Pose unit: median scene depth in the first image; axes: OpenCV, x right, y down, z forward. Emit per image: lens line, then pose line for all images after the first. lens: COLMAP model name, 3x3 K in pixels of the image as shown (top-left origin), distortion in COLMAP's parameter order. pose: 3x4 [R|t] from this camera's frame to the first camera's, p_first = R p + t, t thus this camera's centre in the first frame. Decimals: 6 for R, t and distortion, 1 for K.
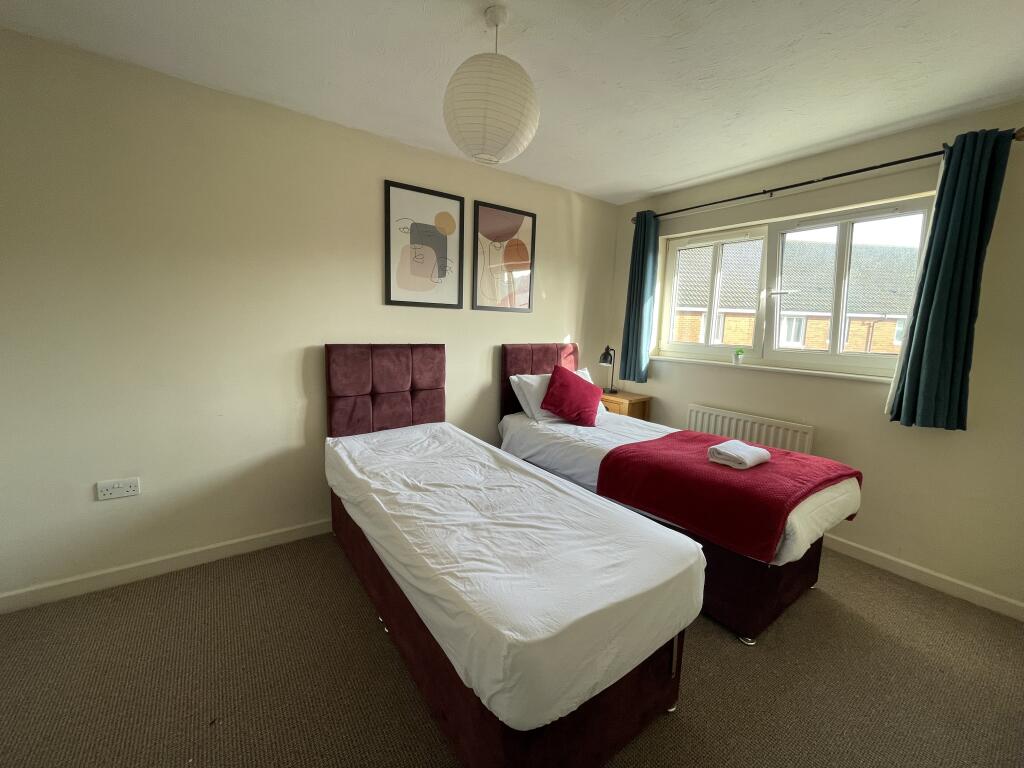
lens RADIAL K [[417.6, 0, 512.0], [0, 417.6, 384.0], [0, 0, 1]] dist [-0.001683, -0.000138]
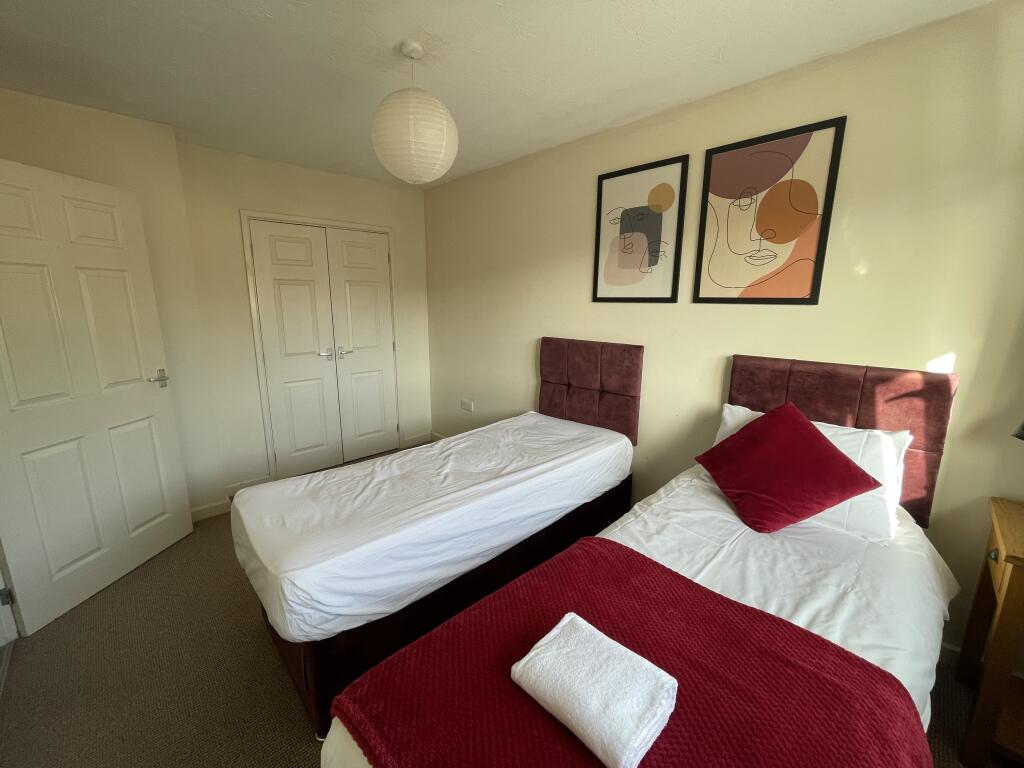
lens RADIAL K [[417.6, 0, 512.0], [0, 417.6, 384.0], [0, 0, 1]] dist [-0.001683, -0.000138]
pose [[0.140599, 0.168706, -0.975587, 0.662241], [-0.147026, 0.978007, 0.147936, -0.110978], [0.979089, 0.122637, 0.162311, 0.640756]]
